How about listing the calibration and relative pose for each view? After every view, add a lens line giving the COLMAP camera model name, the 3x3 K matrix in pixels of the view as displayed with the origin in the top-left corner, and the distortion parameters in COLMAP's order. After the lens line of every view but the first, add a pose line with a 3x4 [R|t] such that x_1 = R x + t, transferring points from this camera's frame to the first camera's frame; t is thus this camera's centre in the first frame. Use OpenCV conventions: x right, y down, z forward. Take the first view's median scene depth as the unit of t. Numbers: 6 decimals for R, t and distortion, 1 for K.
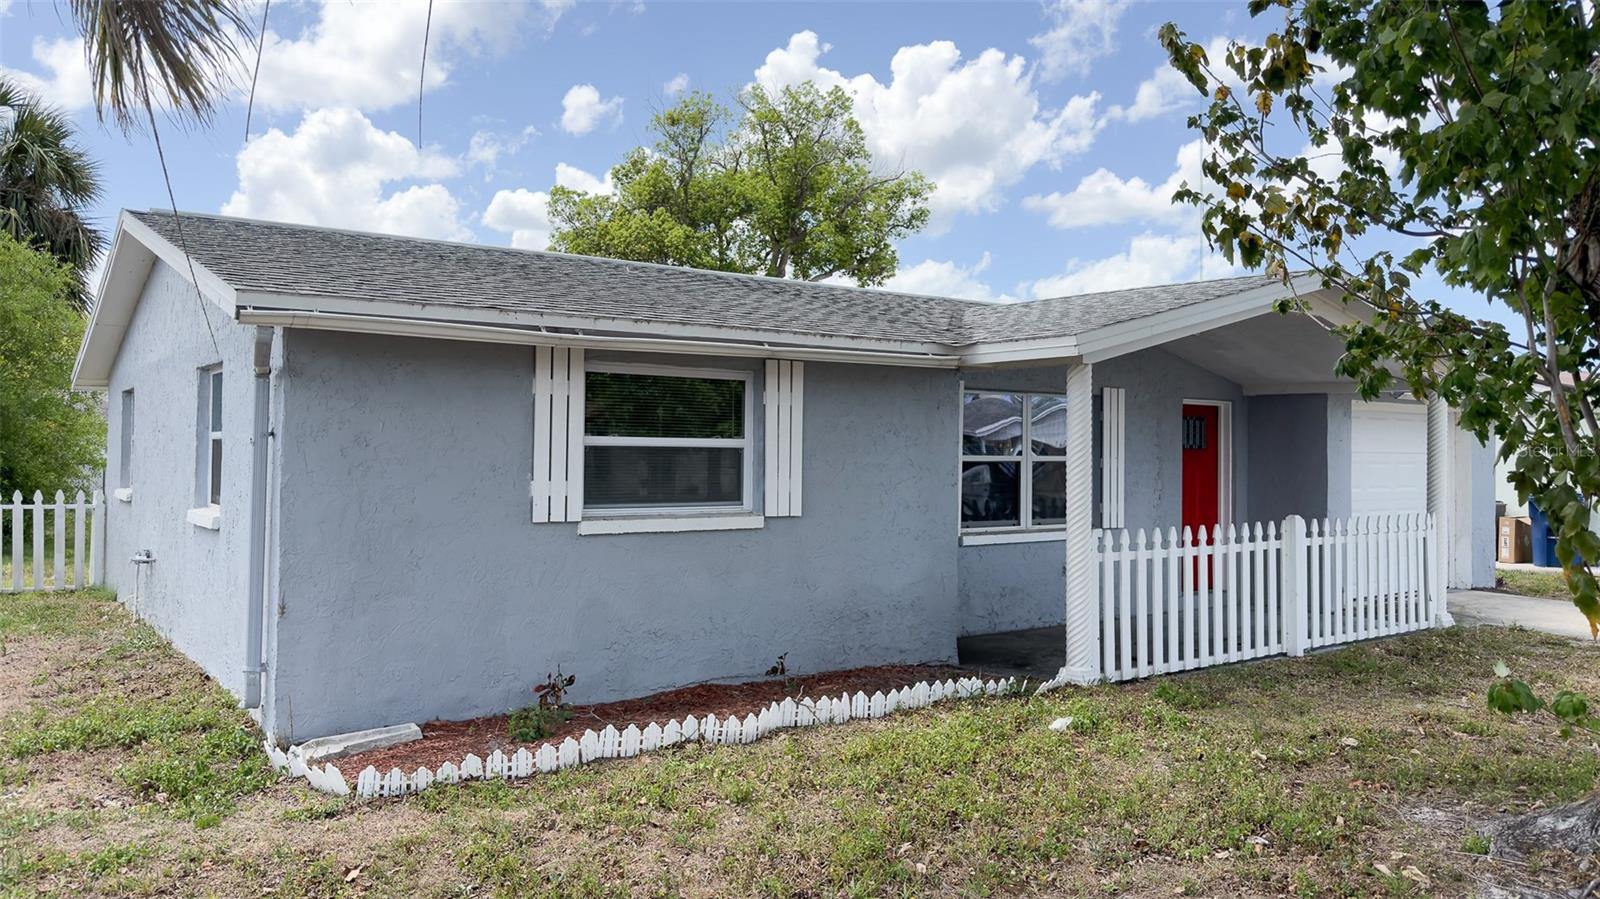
lens RADIAL K [[1171.2, 0, 796.2], [0, 1171.2, 451.5], [0, 0, 1]] dist [0.010772, -0.021469]
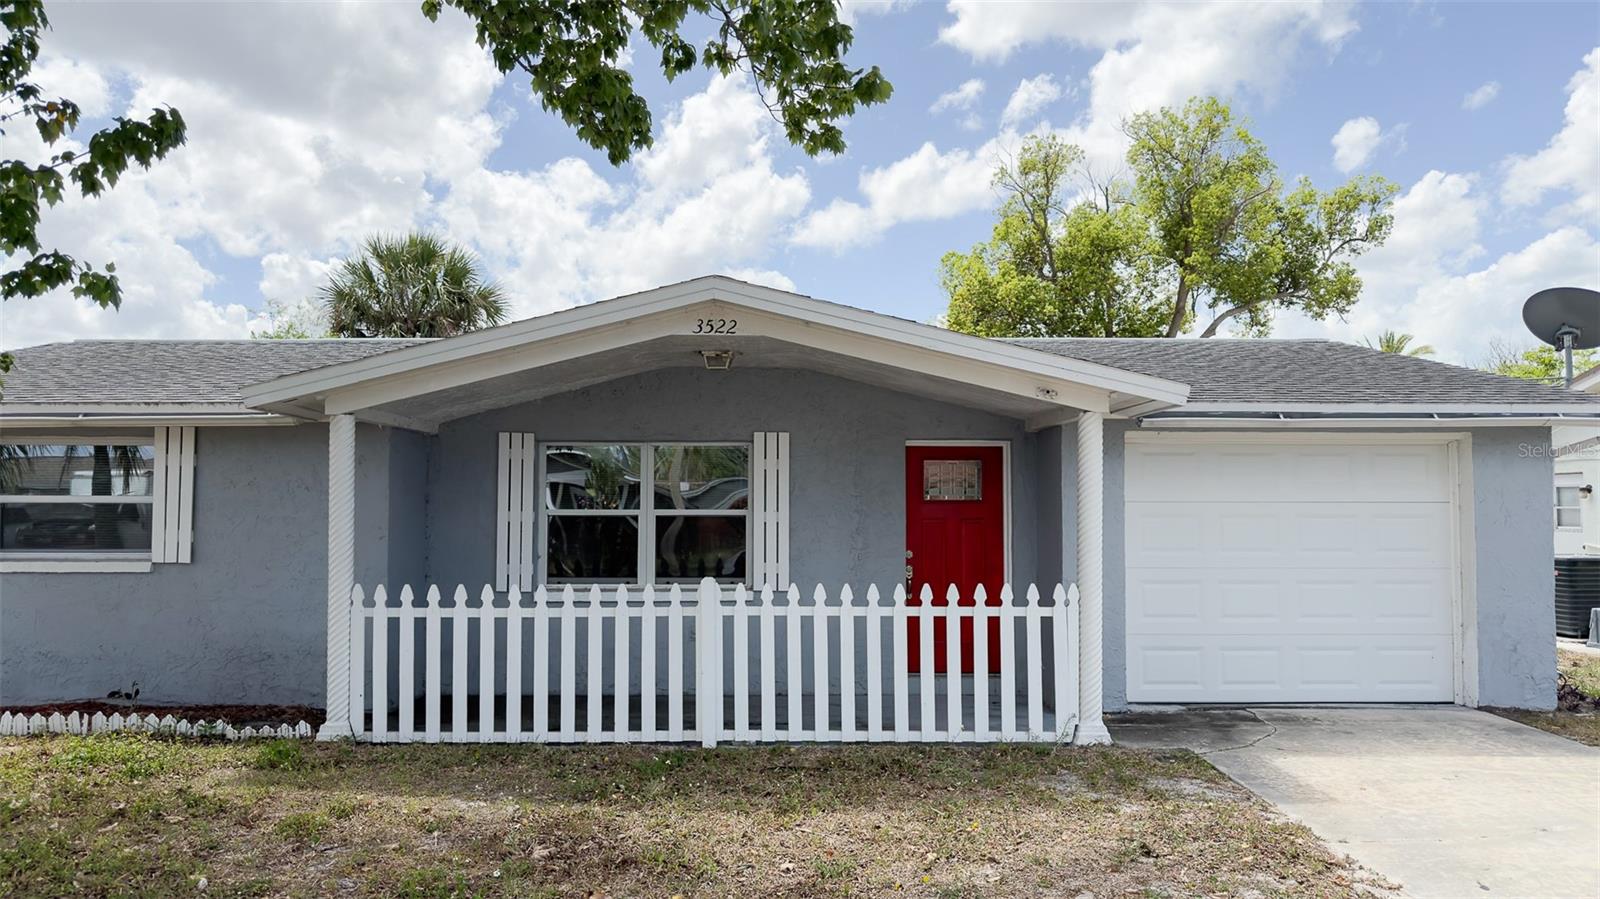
lens RADIAL K [[1171.2, 0, 797.3], [0, 1171.2, 450.1], [0, 0, 1]] dist [0.010772, -0.021469]
pose [[0.808805, -0.037486, -0.586881, 1.003183], [0.005575, 0.998410, -0.056089, 0.010442], [0.588051, 0.042093, 0.807728, 0.368151]]
